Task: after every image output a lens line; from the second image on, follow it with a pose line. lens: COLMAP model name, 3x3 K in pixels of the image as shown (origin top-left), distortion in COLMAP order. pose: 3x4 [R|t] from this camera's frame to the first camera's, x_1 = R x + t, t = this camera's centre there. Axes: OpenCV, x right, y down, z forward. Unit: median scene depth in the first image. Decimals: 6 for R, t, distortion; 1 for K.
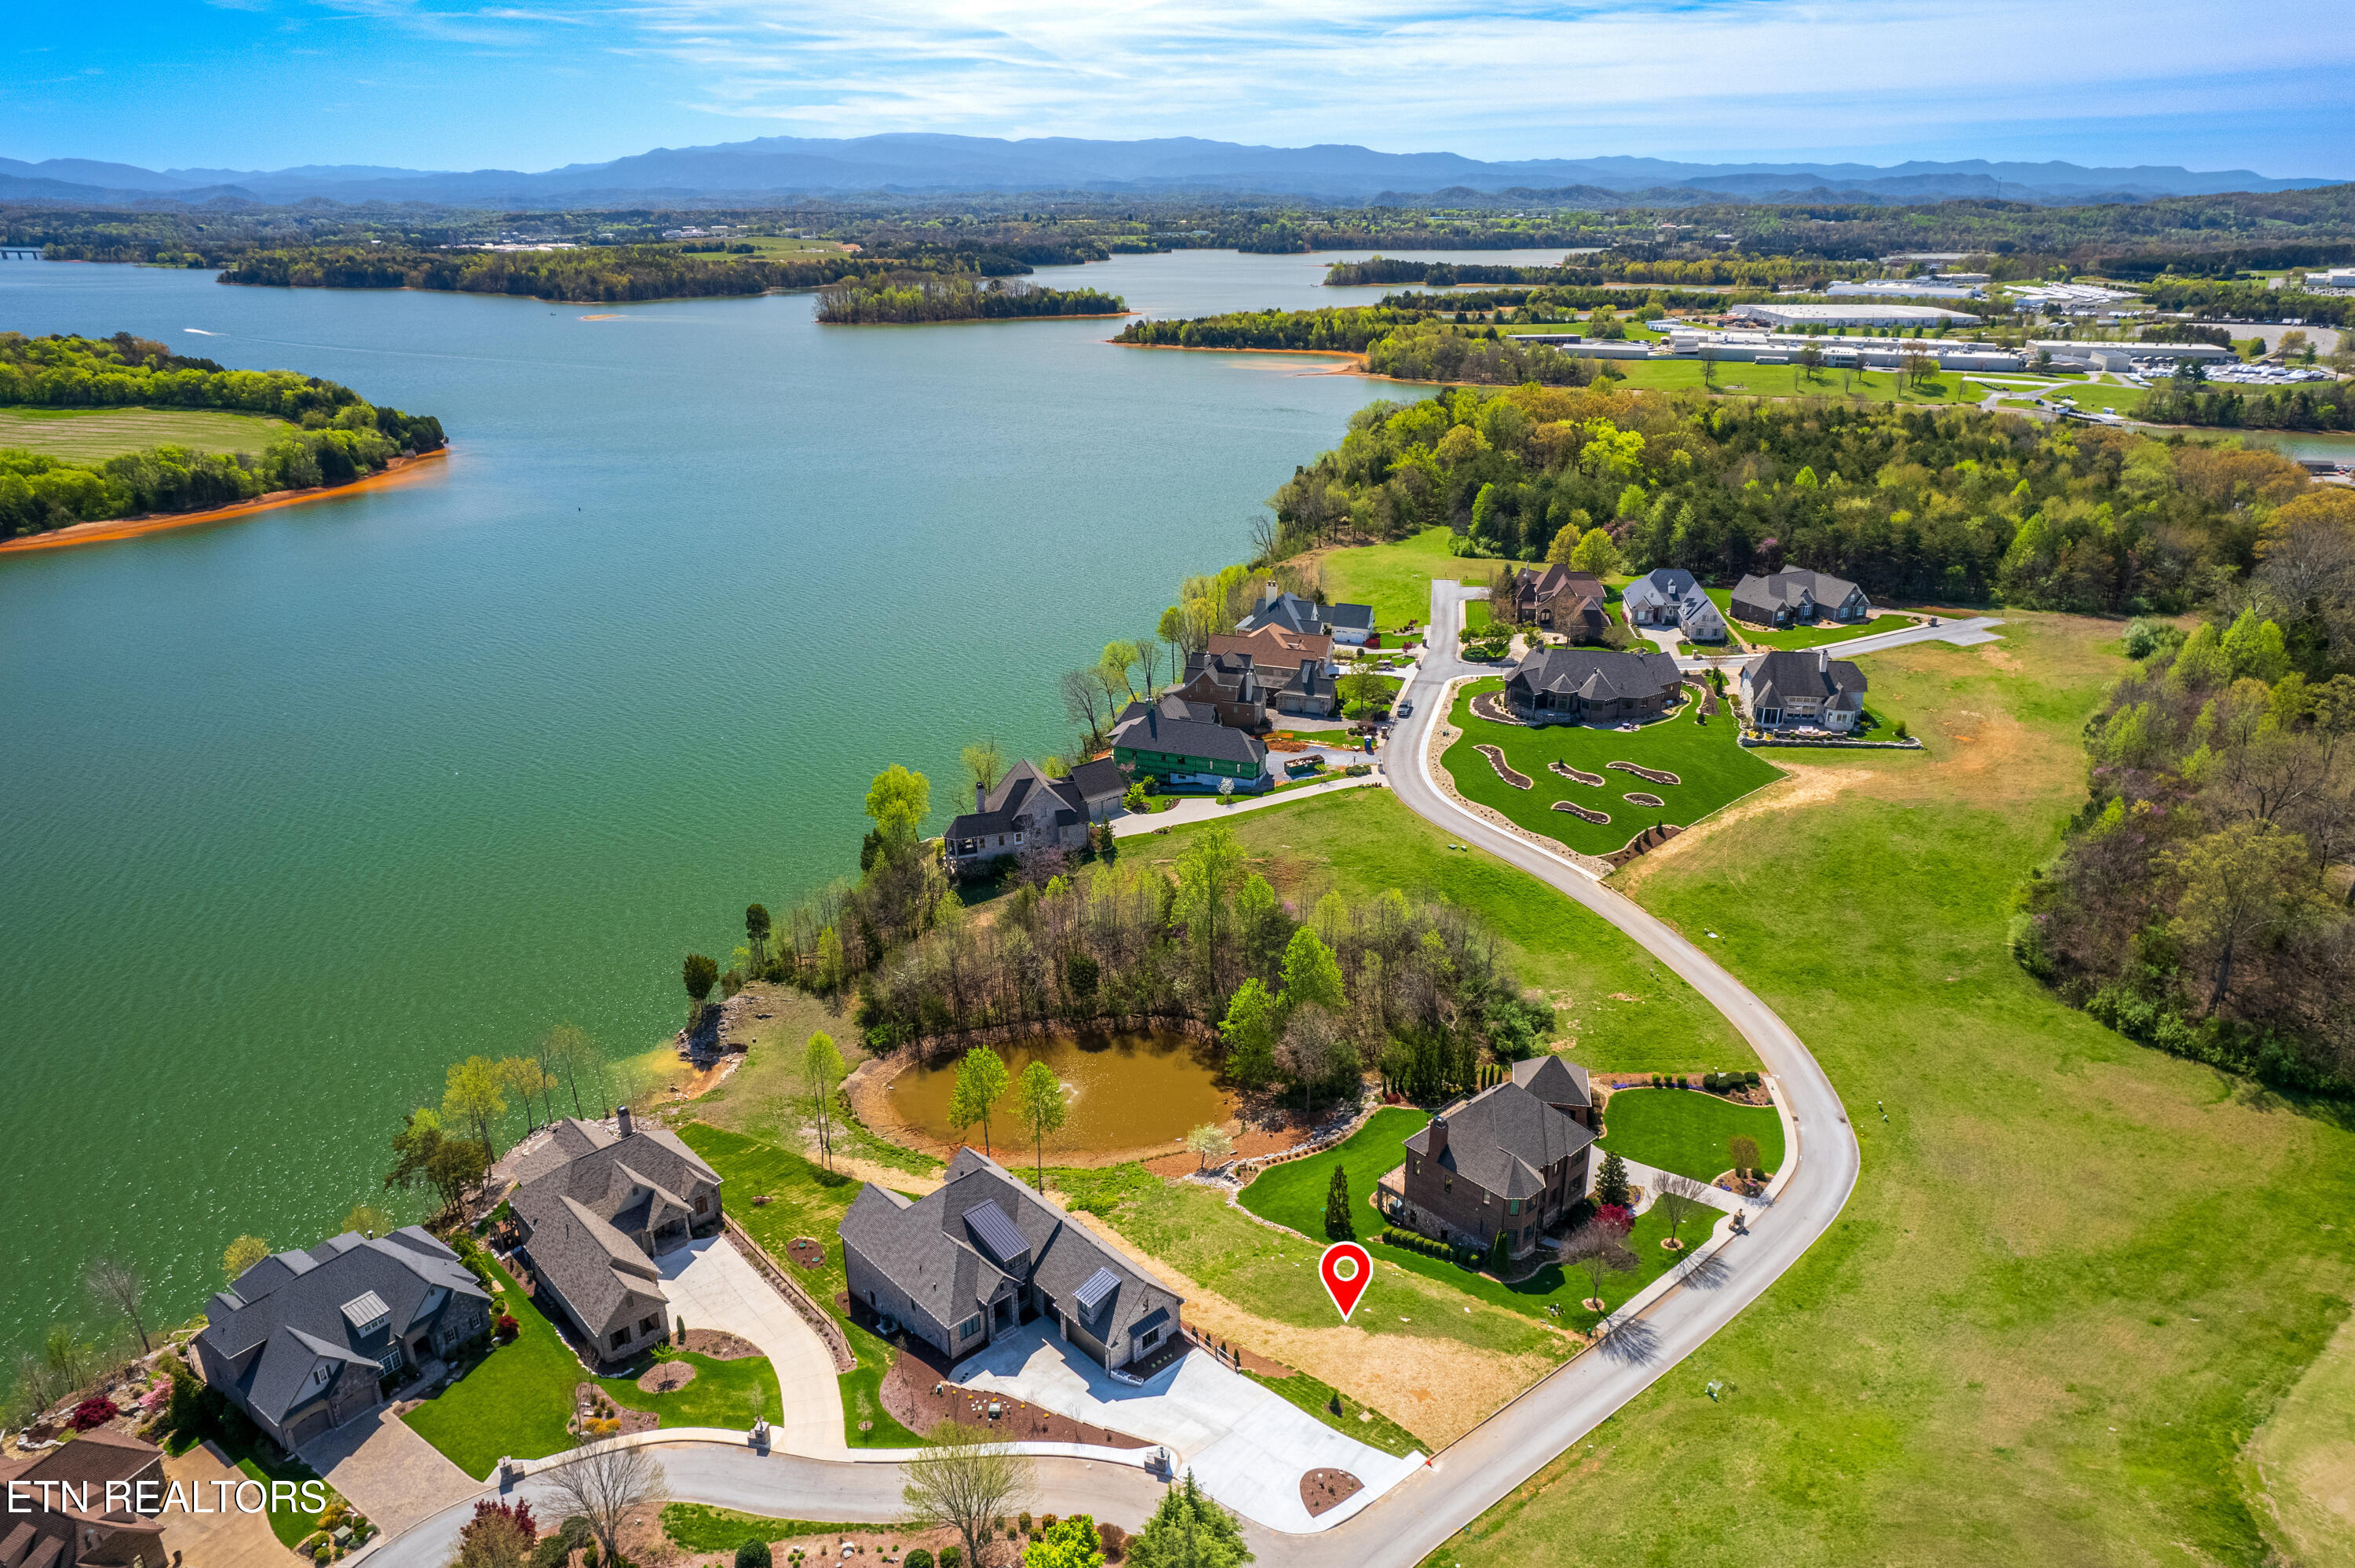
lens RADIAL K [[1566.6, 0, 1198.0], [0, 1566.6, 807.0], [0, 0, 1]] dist [-0.085543, 0.077744]
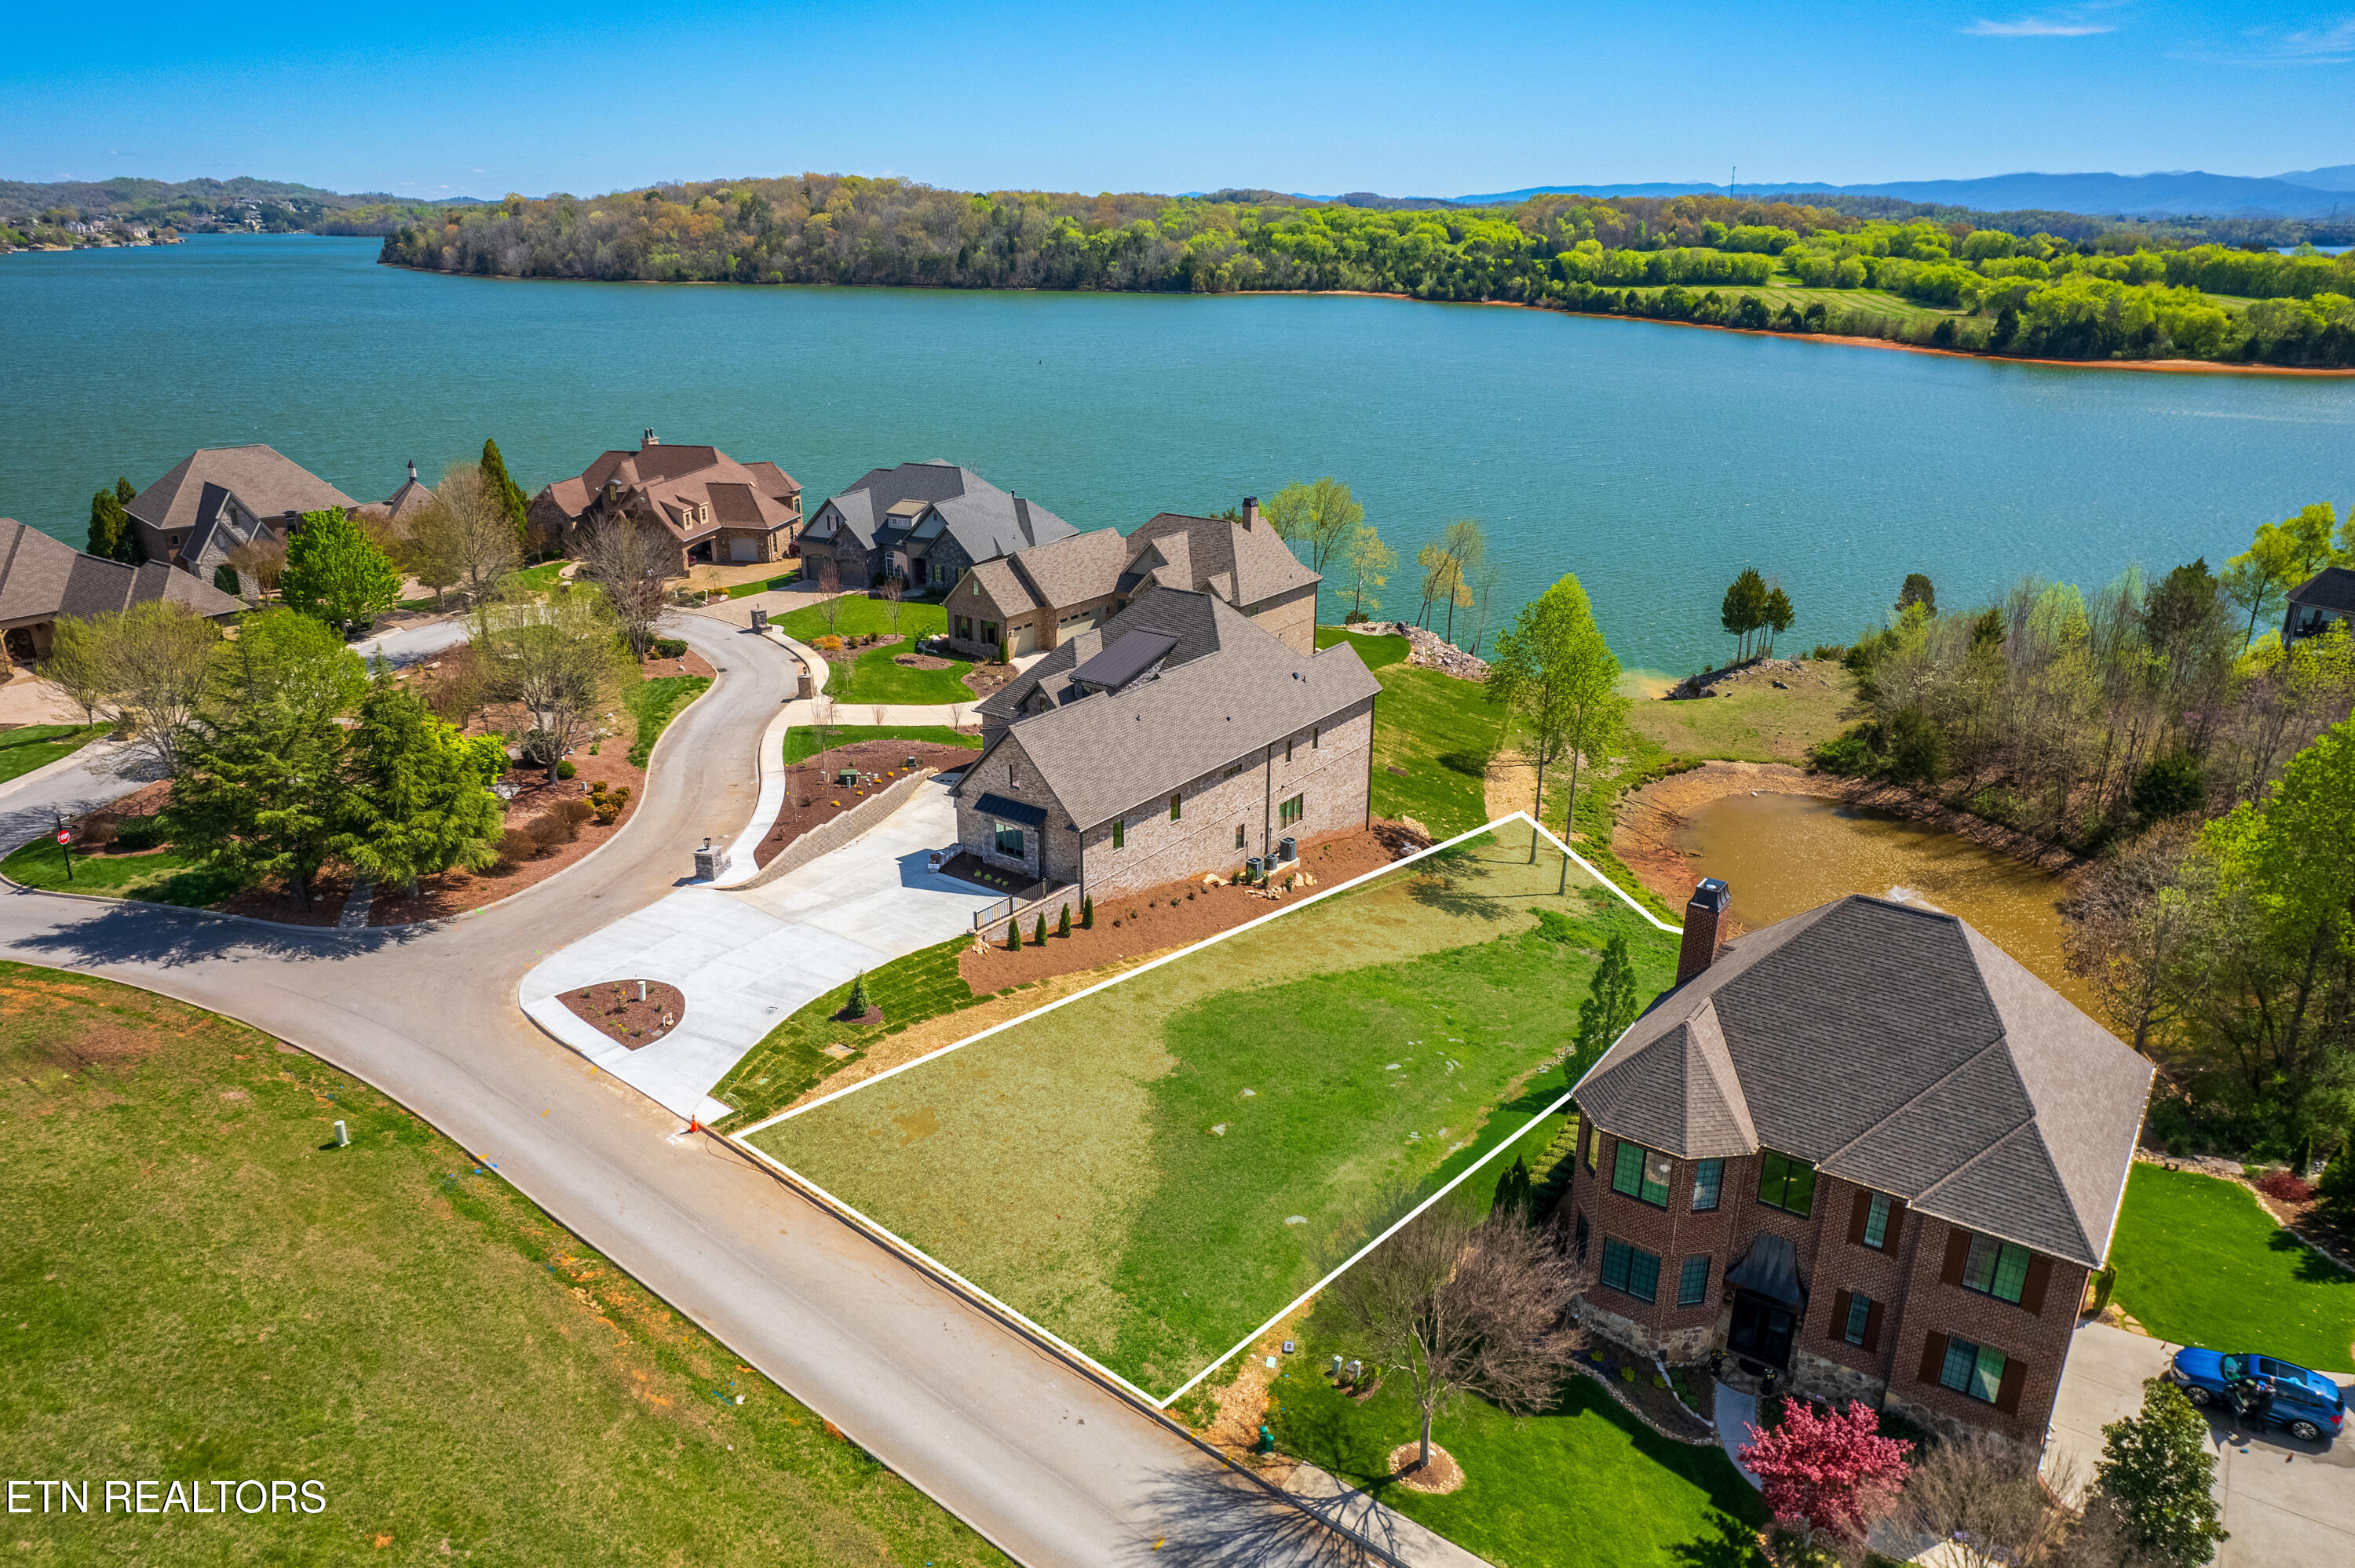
lens RADIAL K [[1613.4, 0, 1206.3], [0, 1613.4, 794.5], [0, 0, 1]] dist [-0.079943, 0.076557]
pose [[0.185711, 0.331055, -0.925156, 0.286038], [-0.379253, 0.892727, 0.243321, 0.085141], [0.906465, 0.305681, 0.291343, 0.485086]]
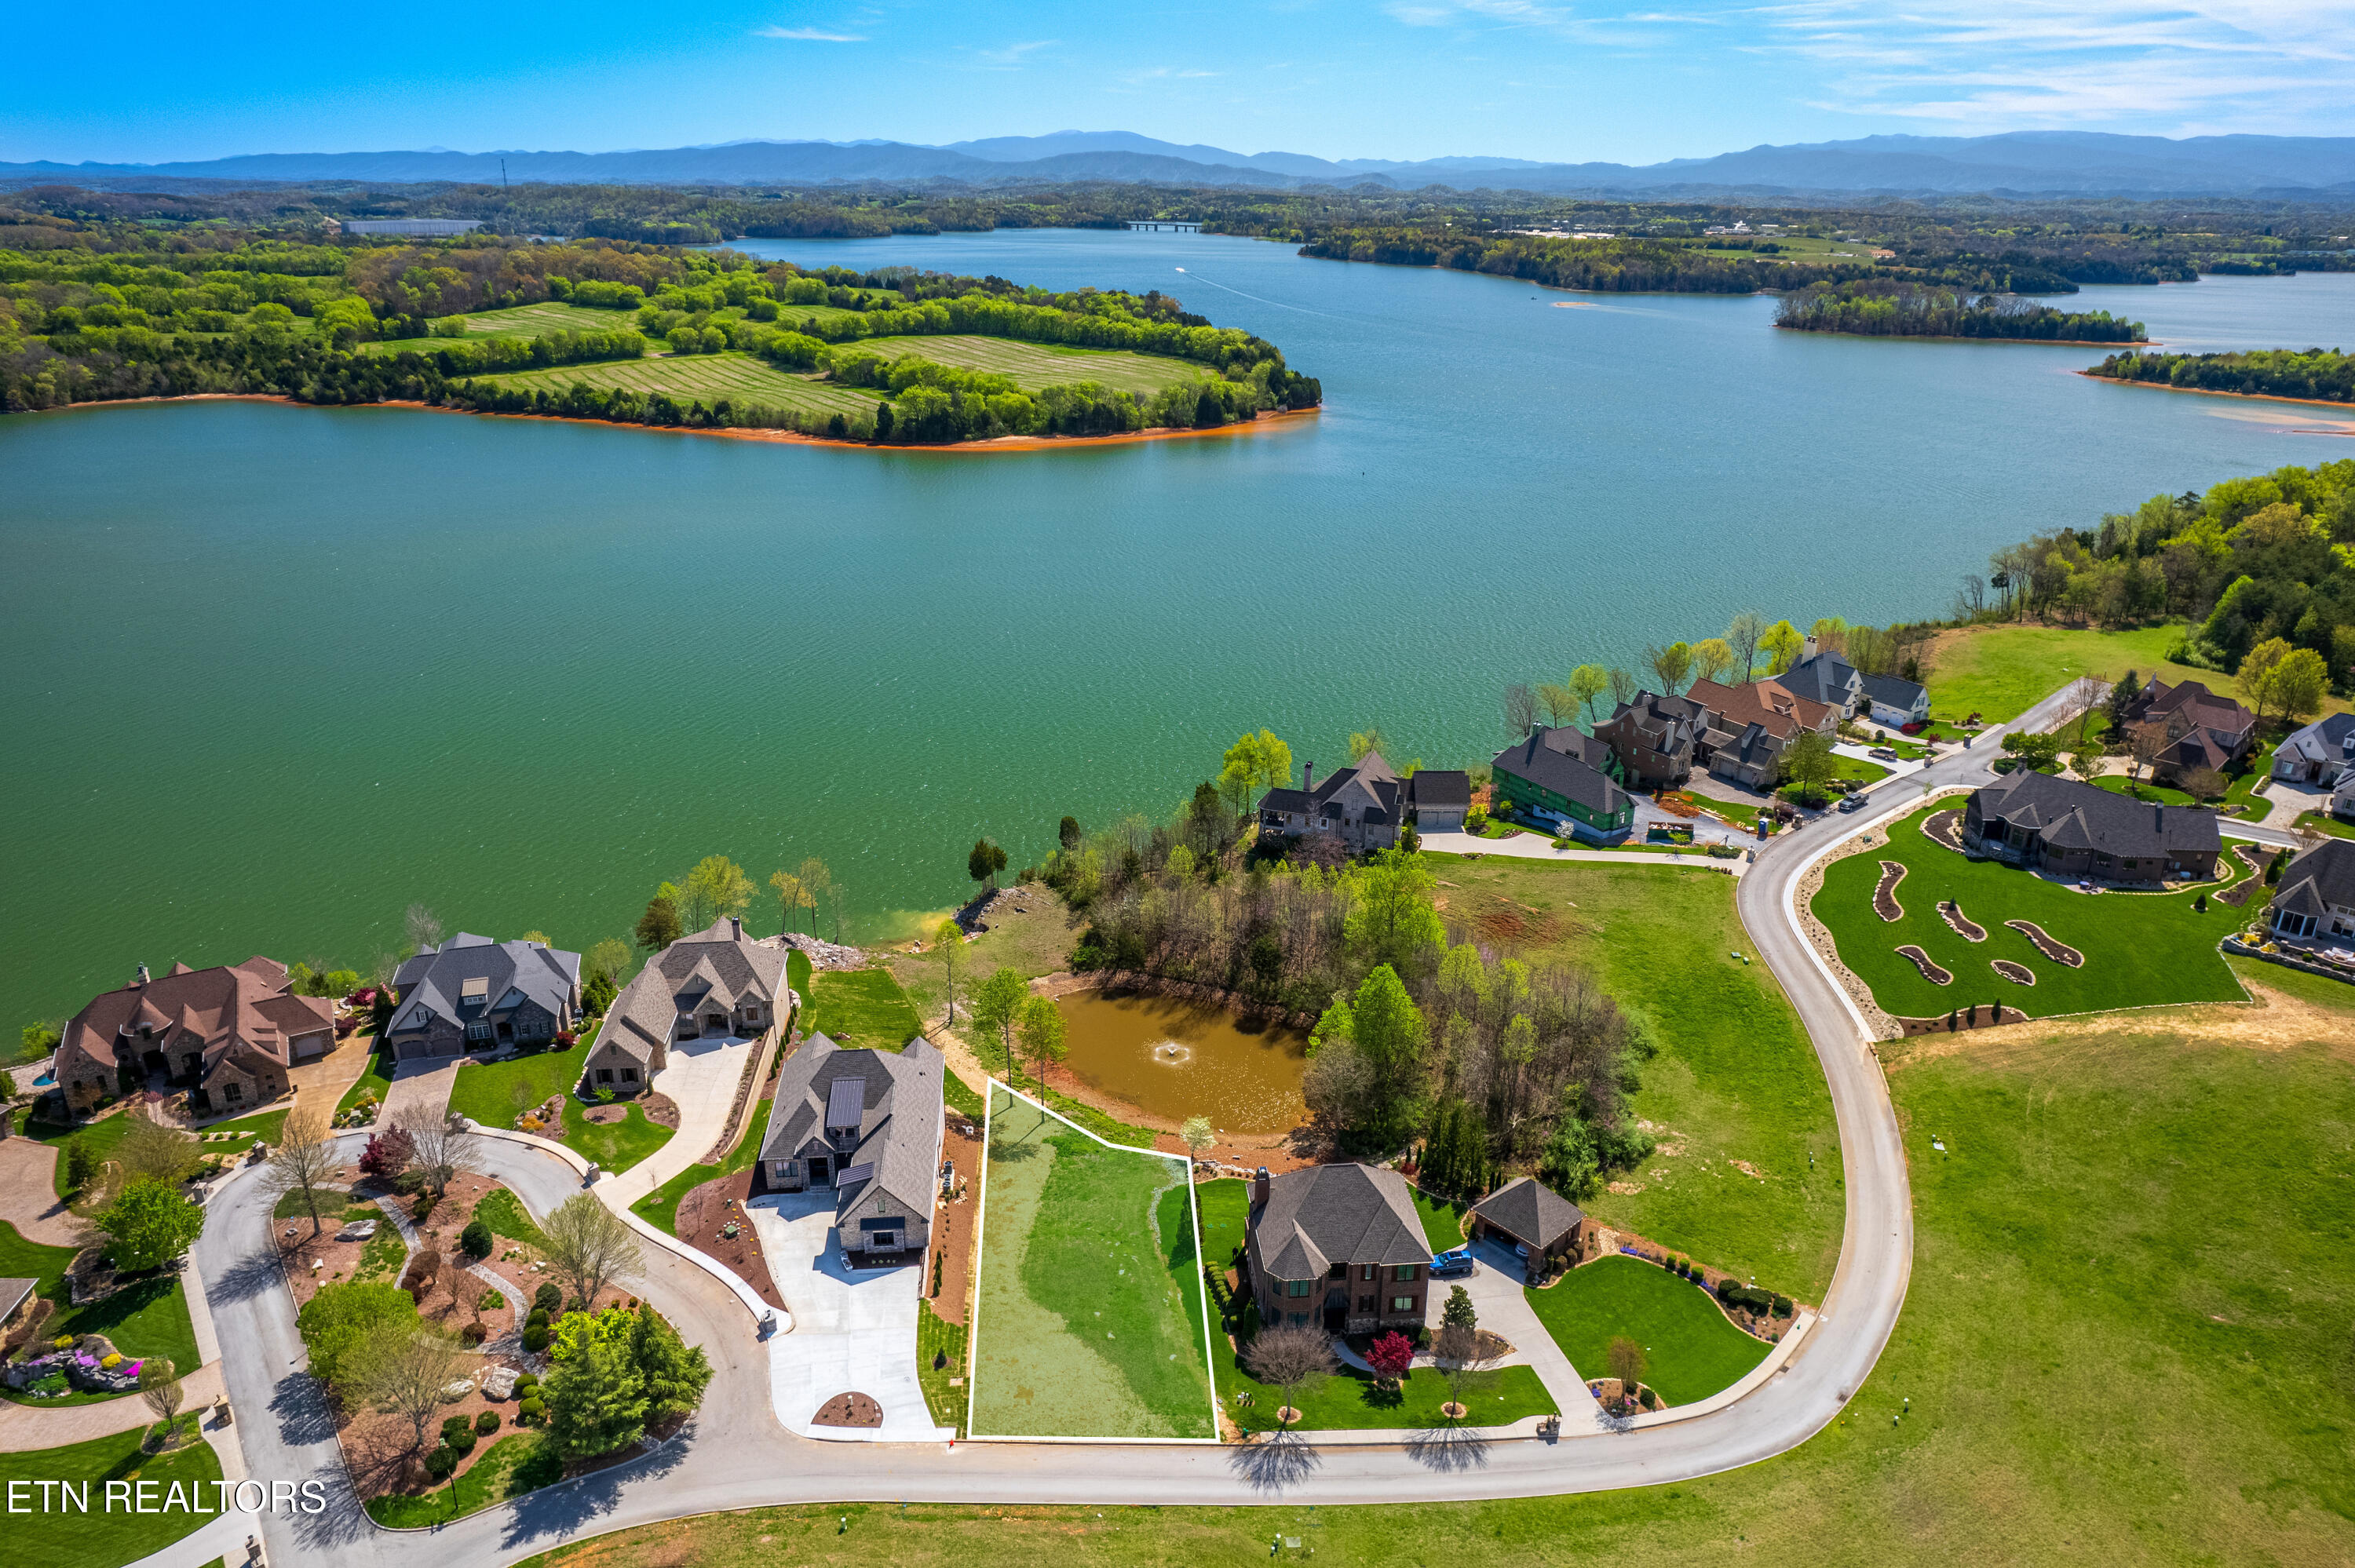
lens RADIAL K [[1566.6, 0, 1198.0], [0, 1566.6, 807.0], [0, 0, 1]] dist [-0.085543, 0.077744]
pose [[0.786527, 0.237312, -0.570138, 0.376656], [-0.236316, 0.968608, 0.077162, -0.046930], [0.570552, 0.074043, 0.817917, 0.117626]]
